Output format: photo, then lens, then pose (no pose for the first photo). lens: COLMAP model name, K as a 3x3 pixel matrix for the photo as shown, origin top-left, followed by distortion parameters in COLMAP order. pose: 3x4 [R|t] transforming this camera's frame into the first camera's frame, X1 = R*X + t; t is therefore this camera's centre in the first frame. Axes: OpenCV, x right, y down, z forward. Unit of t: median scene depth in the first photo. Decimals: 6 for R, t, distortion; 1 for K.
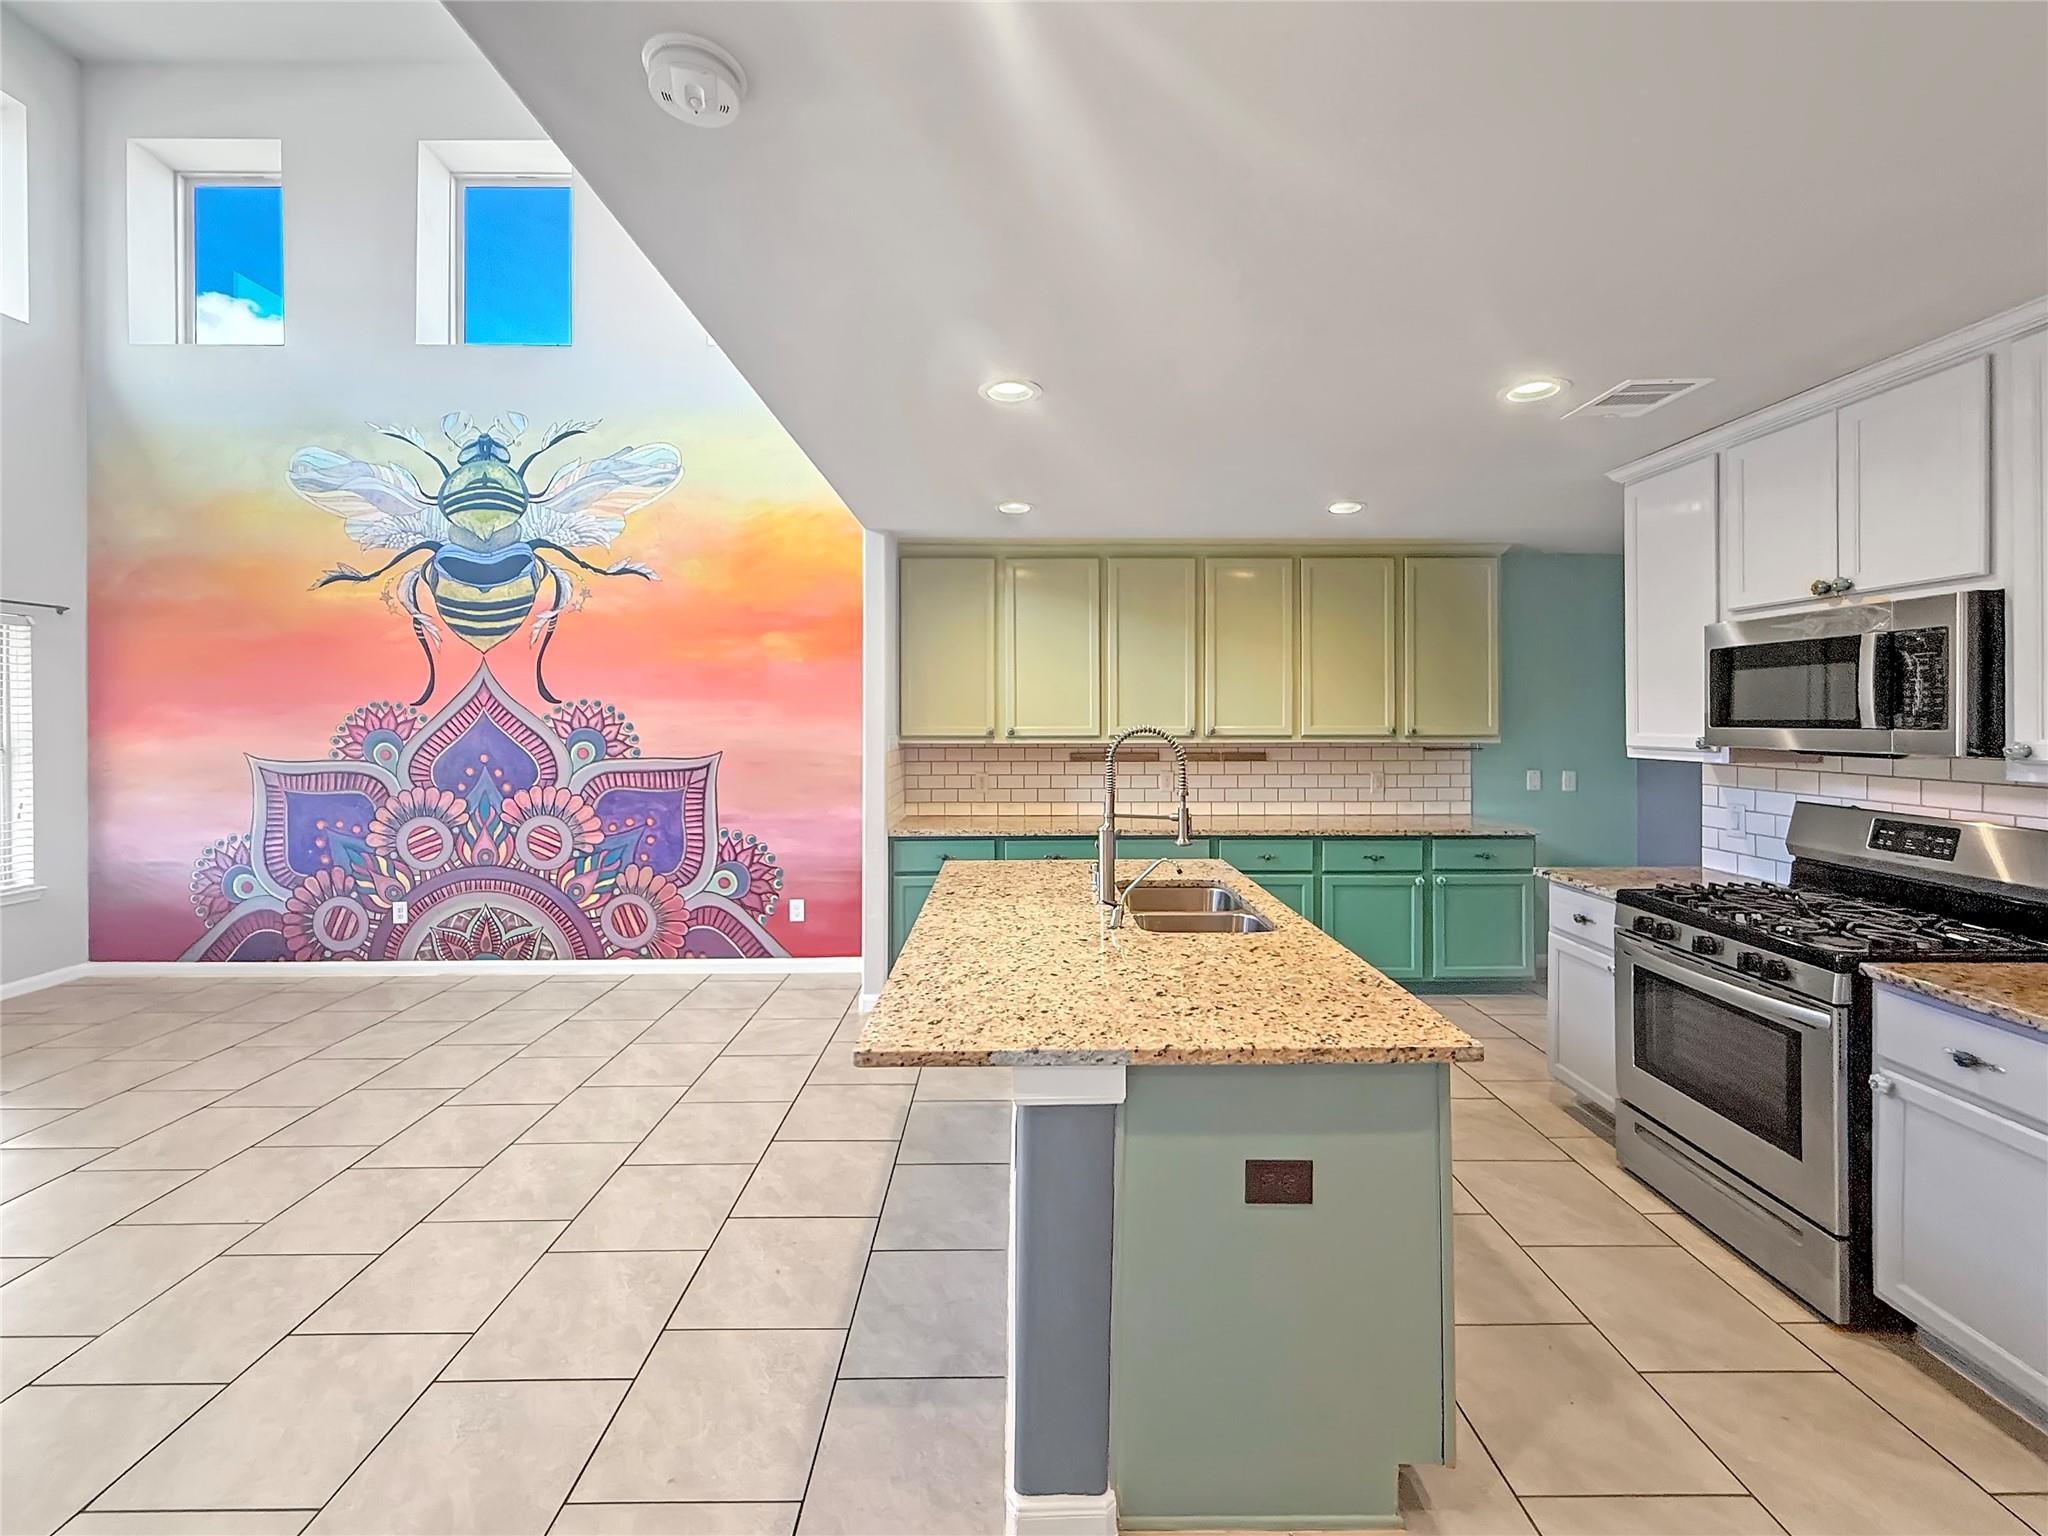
lens RADIAL K [[882.4, 0, 996.8], [0, 882.4, 709.5], [0, 0, 1]] dist [0.002189, -0.000819]
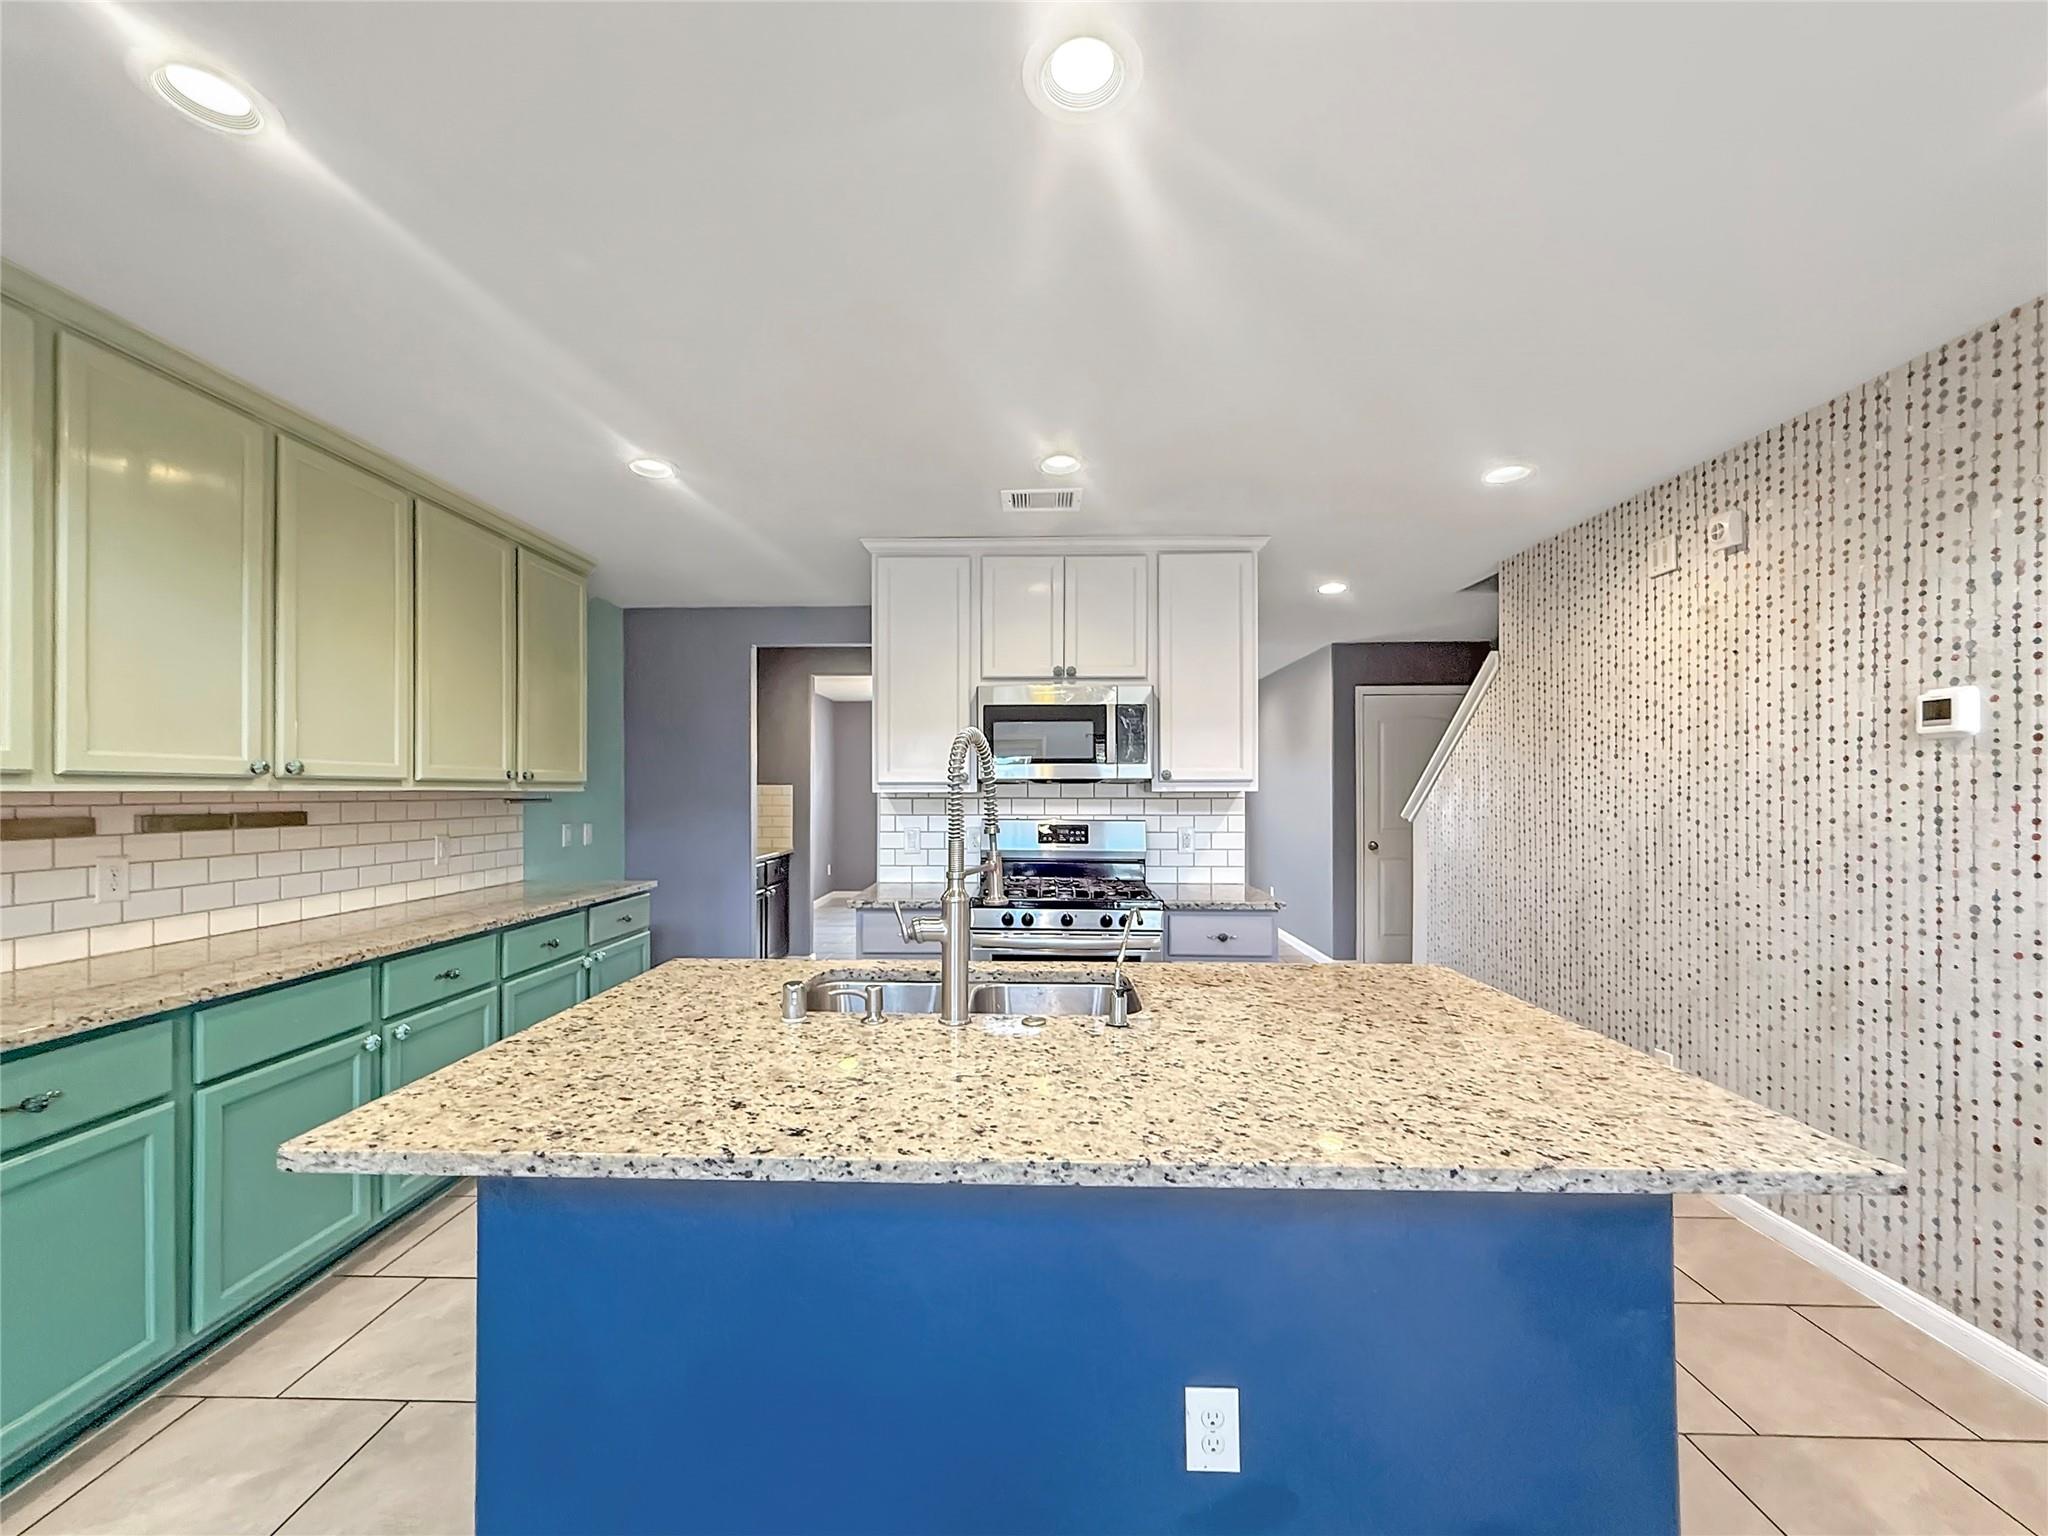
lens RADIAL K [[882.4, 0, 1022.8], [0, 882.4, 771.7], [0, 0, 1]] dist [0.002189, -0.000819]
pose [[0.016959, 0.021950, 0.999615, -0.285134], [-0.002406, 0.999757, -0.021913, 0.036843], [-0.999853, -0.002034, 0.017008, 0.553323]]
